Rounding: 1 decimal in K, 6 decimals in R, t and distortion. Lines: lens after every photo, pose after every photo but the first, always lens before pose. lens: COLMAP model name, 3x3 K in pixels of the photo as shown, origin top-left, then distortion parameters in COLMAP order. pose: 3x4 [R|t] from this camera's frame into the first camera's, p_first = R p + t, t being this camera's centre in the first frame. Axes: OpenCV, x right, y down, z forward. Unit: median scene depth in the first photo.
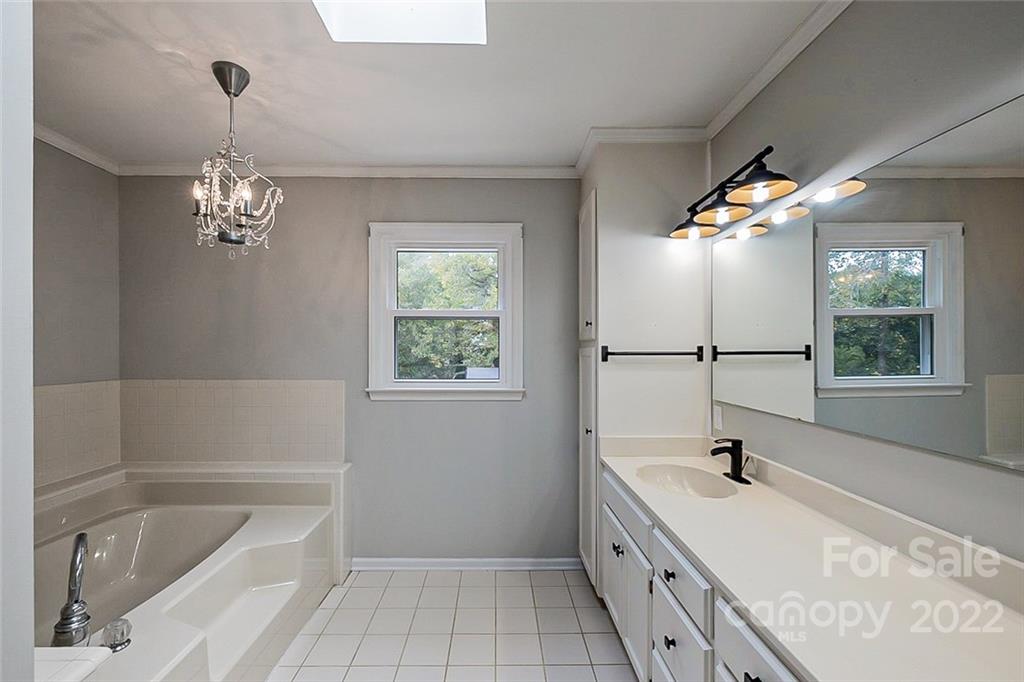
lens RADIAL K [[433.6, 0, 508.8], [0, 433.6, 342.4], [0, 0, 1]] dist [-0.000219, -0.000042]
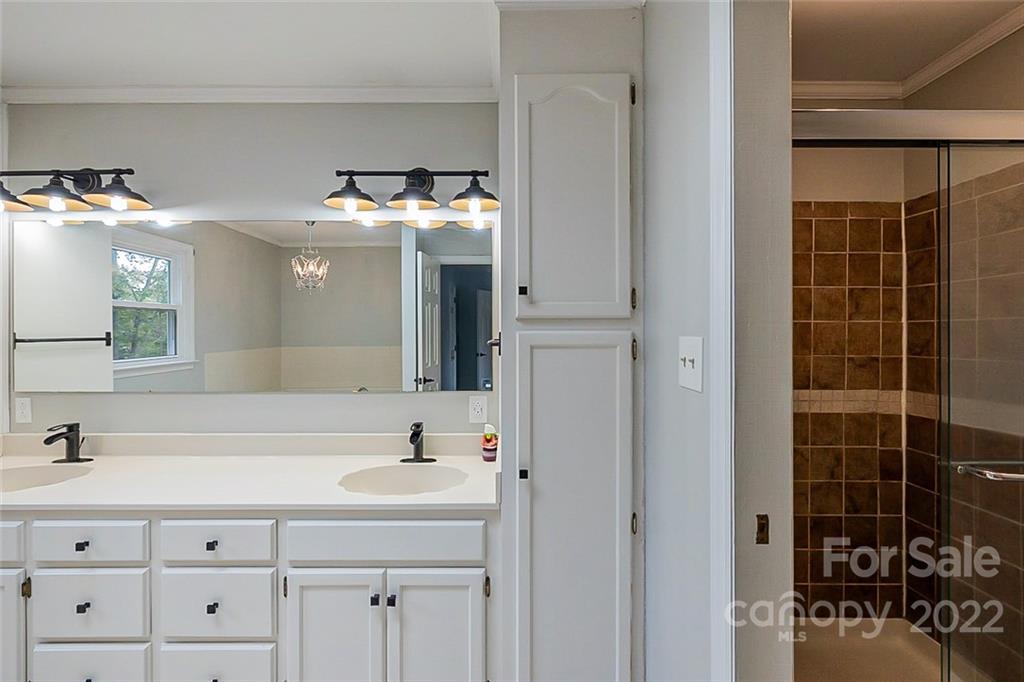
lens RADIAL K [[433.6, 0, 508.8], [0, 433.6, 342.4], [0, 0, 1]] dist [-0.000219, -0.000042]
pose [[-0.006426, -0.016963, 0.999835, -0.434933], [-0.010320, 0.999804, 0.016896, 0.002490], [-0.999926, -0.010210, -0.006600, -0.026124]]
